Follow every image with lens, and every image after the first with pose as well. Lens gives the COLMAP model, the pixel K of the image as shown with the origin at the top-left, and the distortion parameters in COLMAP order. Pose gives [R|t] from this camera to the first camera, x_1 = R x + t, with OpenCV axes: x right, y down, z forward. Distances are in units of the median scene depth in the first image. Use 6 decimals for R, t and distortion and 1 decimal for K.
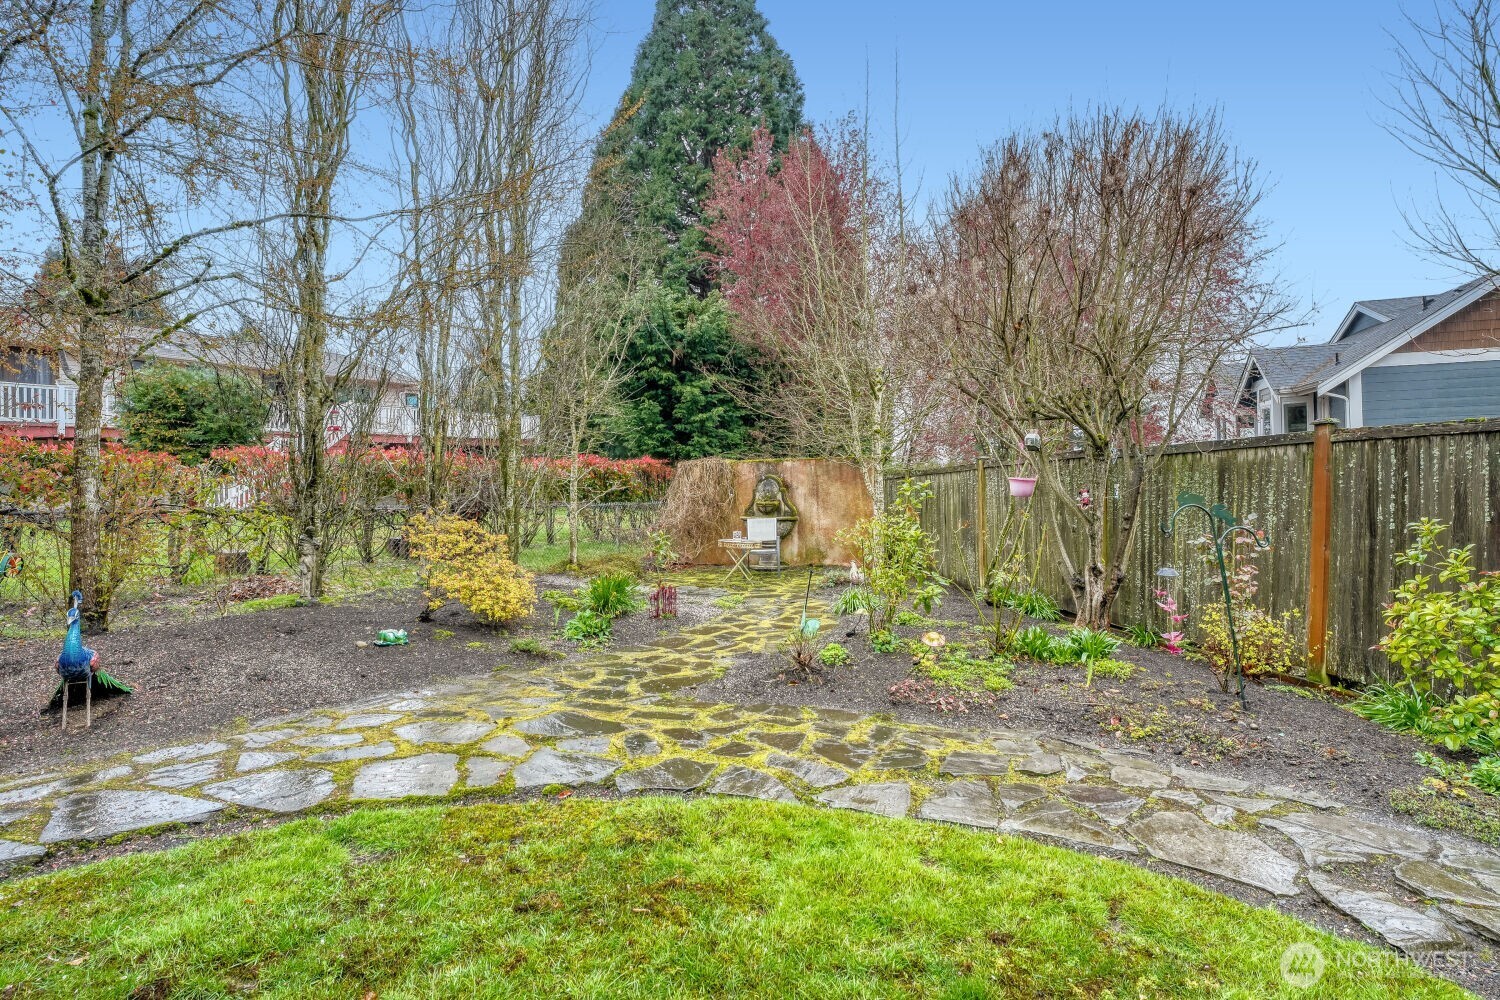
lens RADIAL K [[700.1, 0, 746.9], [0, 700.1, 497.9], [0, 0, 1]] dist [-0.028553, -0.000275]
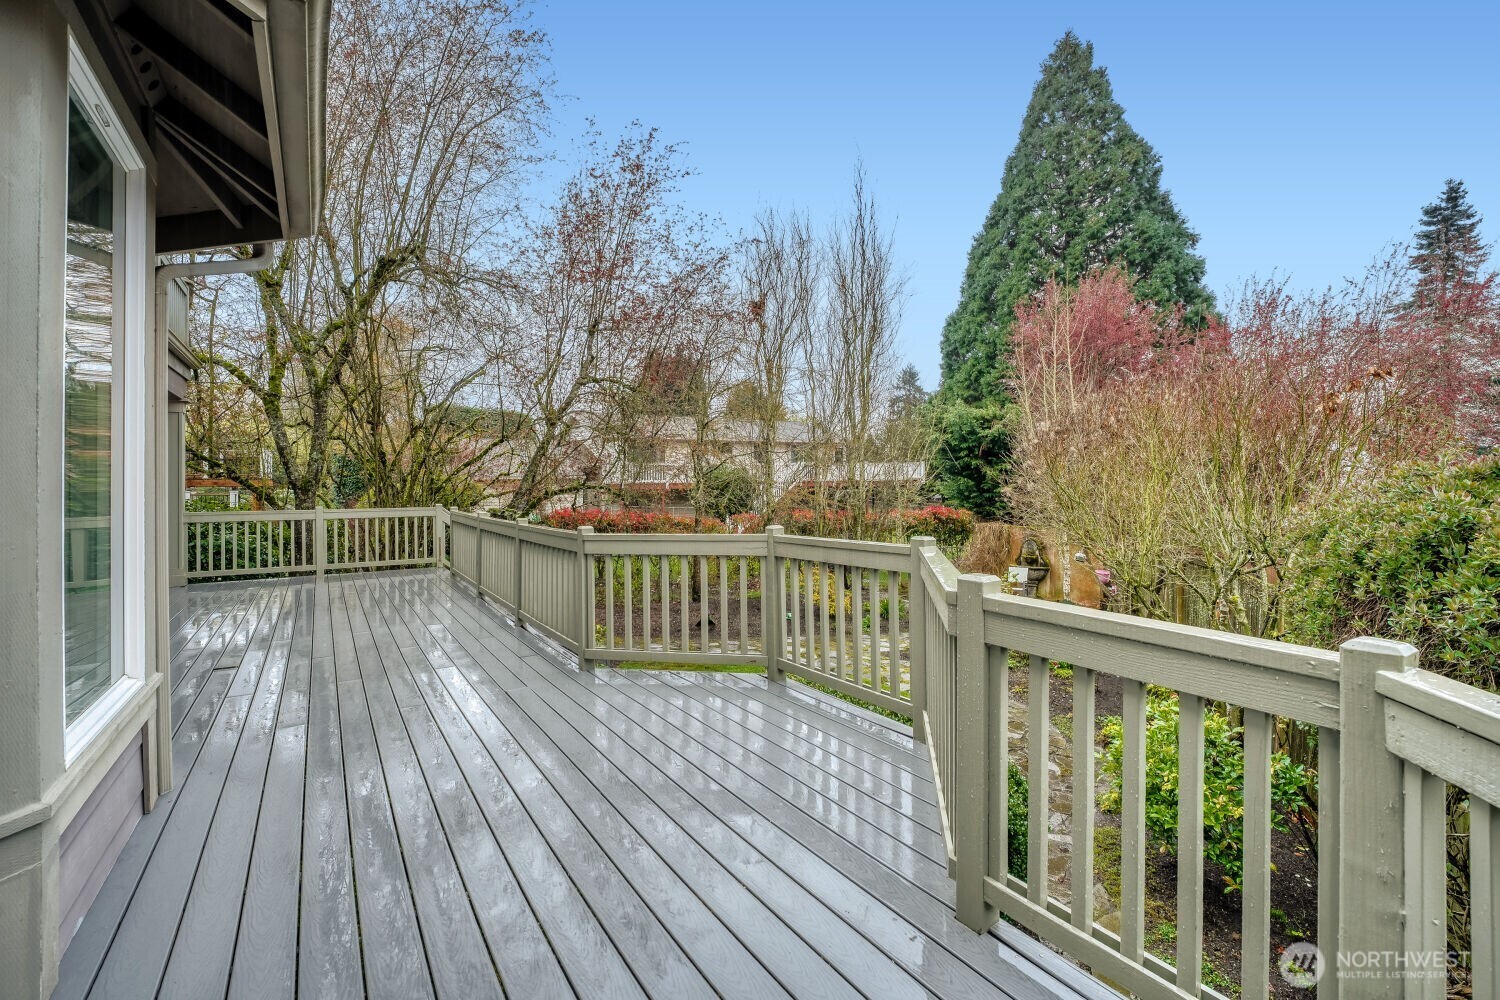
lens RADIAL K [[616.8, 0, 749.0], [0, 616.8, 497.6], [0, 0, 1]] dist [-0.000957, -0.000042]
pose [[0.812760, 0.016709, -0.582358, 0.264130], [-0.017522, 0.999838, 0.004234, -0.097018], [0.582335, 0.006763, 0.812921, -0.362857]]
